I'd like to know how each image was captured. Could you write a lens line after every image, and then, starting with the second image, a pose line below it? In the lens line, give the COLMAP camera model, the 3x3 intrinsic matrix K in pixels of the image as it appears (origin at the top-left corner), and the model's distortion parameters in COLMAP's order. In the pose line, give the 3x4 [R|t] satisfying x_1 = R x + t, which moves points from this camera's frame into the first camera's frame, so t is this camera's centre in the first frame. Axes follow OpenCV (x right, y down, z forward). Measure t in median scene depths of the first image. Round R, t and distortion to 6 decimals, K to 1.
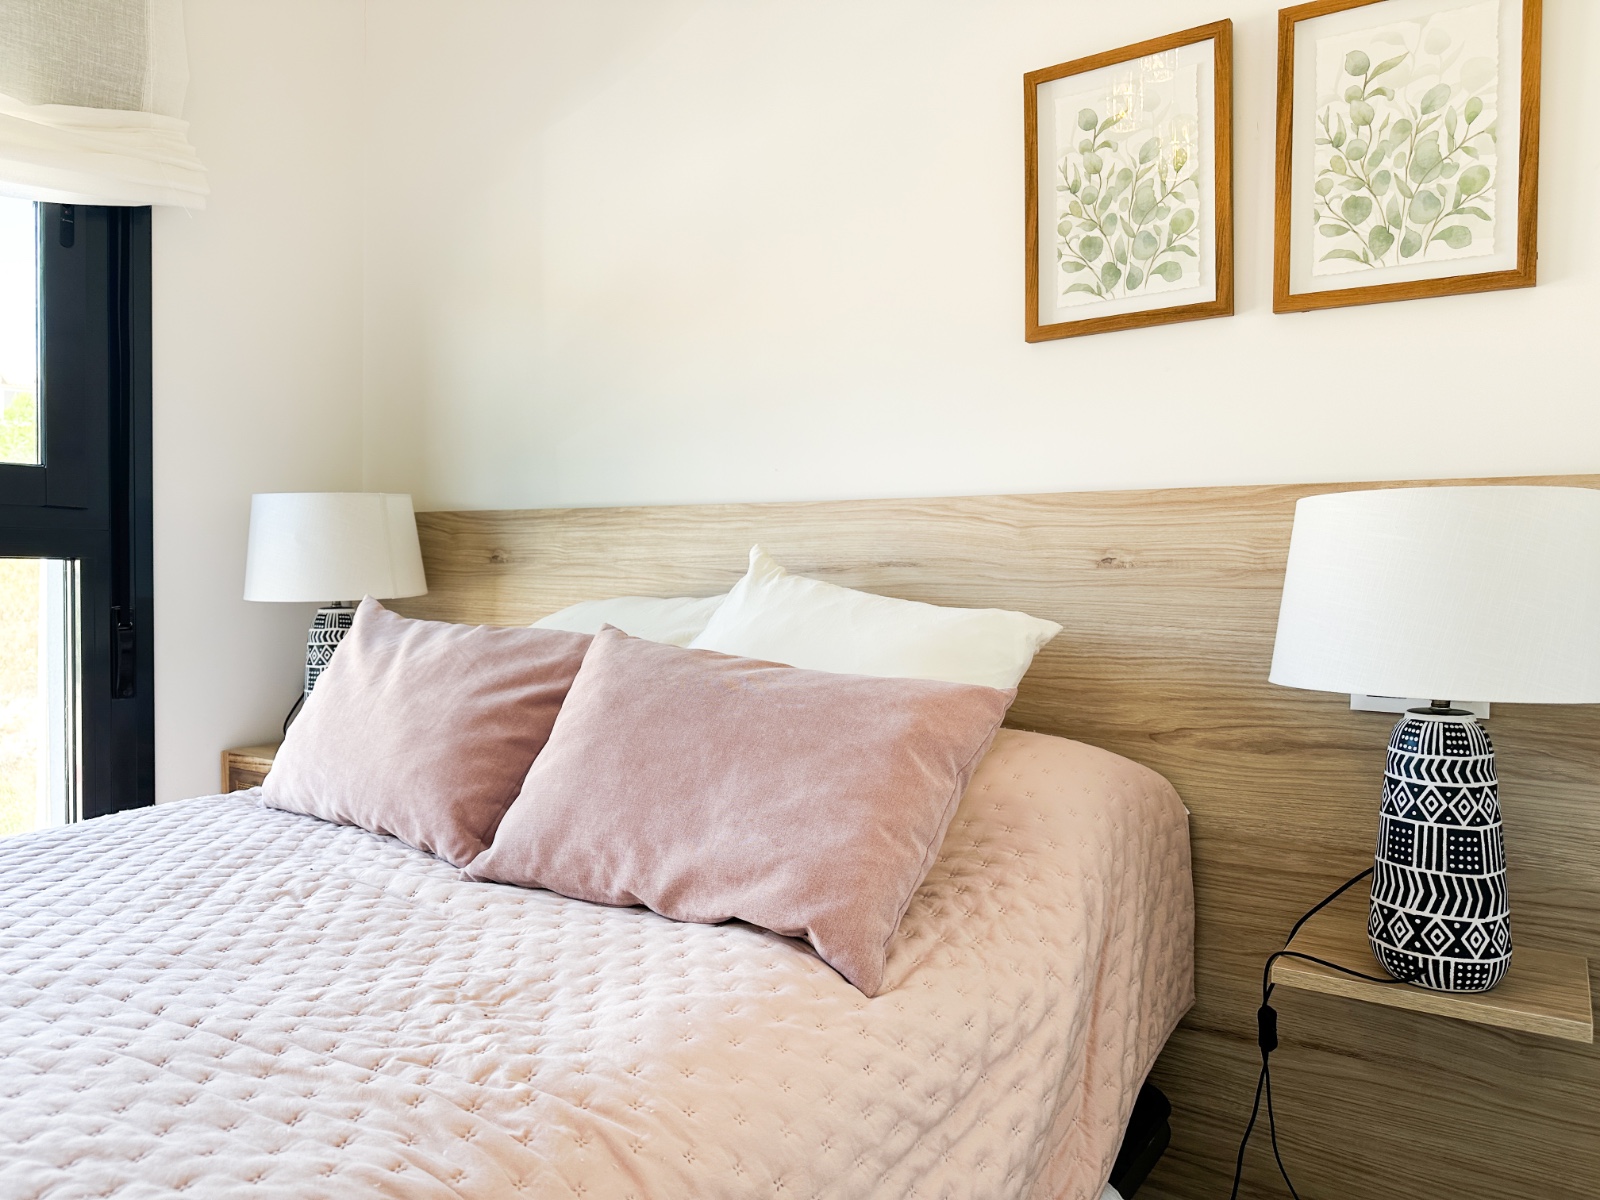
lens RADIAL K [[1133.1, 0, 800.0], [0, 1133.1, 600.0], [0, 0, 1]] dist [0.053407, -0.069612]
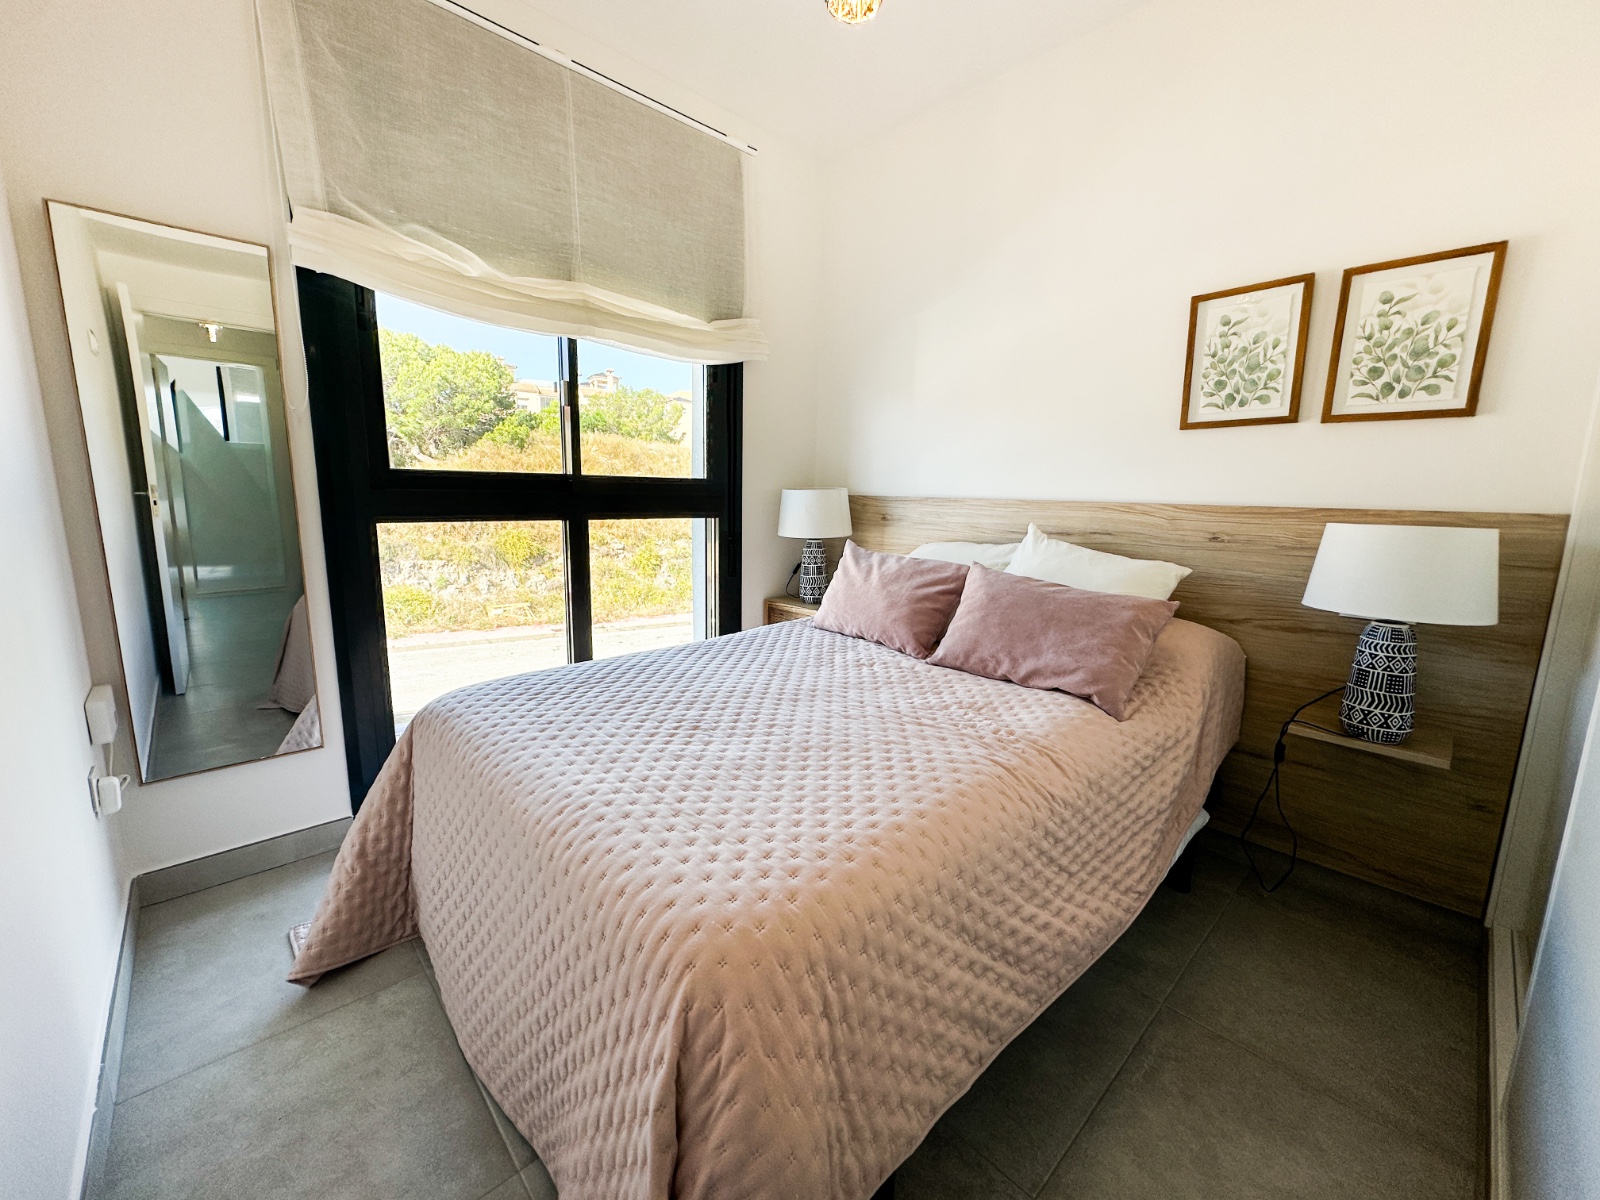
lens RADIAL K [[636.5, 0, 797.0], [0, 636.5, 595.3], [0, 0, 1]] dist [0.000532, -0.000070]
pose [[0.973467, 0.046794, -0.223990, -0.233526], [-0.015897, 0.990332, 0.137804, -0.086104], [0.228273, -0.130587, 0.964800, -0.364430]]
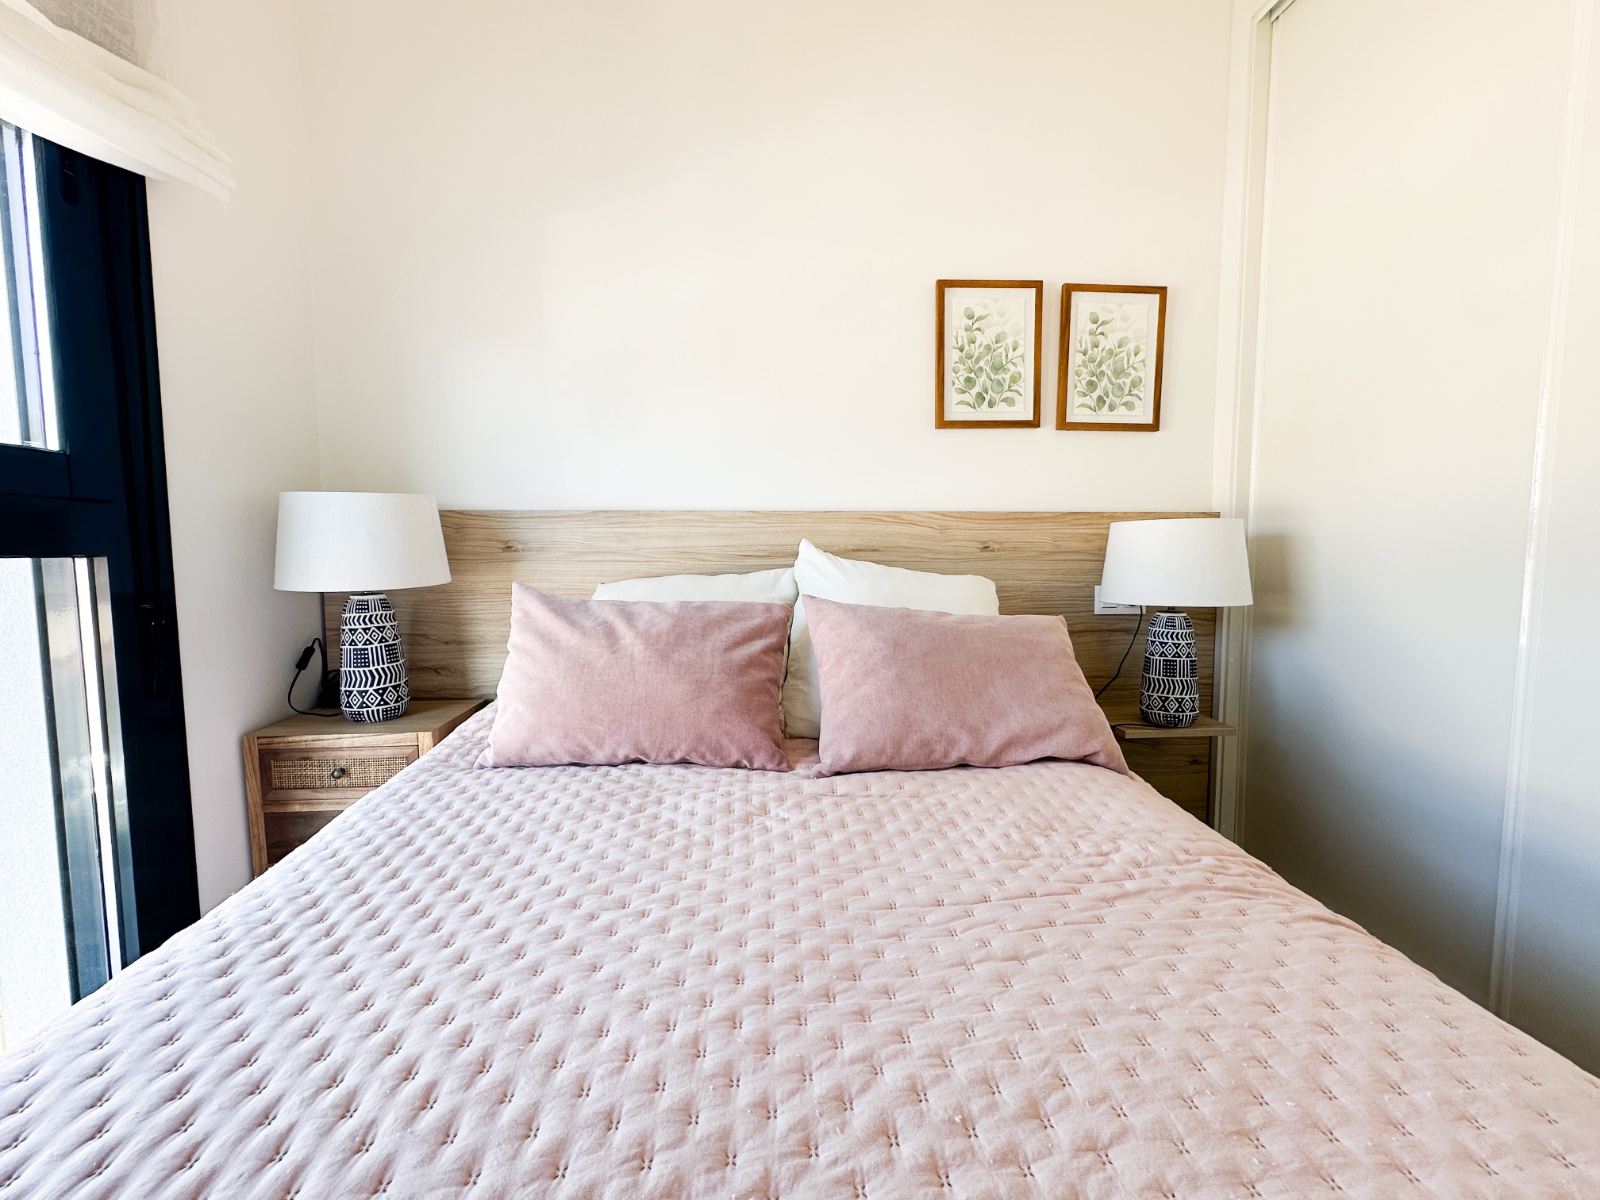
lens RADIAL K [[659.2, 0, 802.3], [0, 659.2, 596.0], [0, 0, 1]] dist [-0.000489, -0.000490]
pose [[0.788198, -0.057735, 0.612708, -0.715907], [0.025072, 0.997776, 0.061766, -0.031582], [-0.614911, -0.033322, 0.787892, 0.321001]]
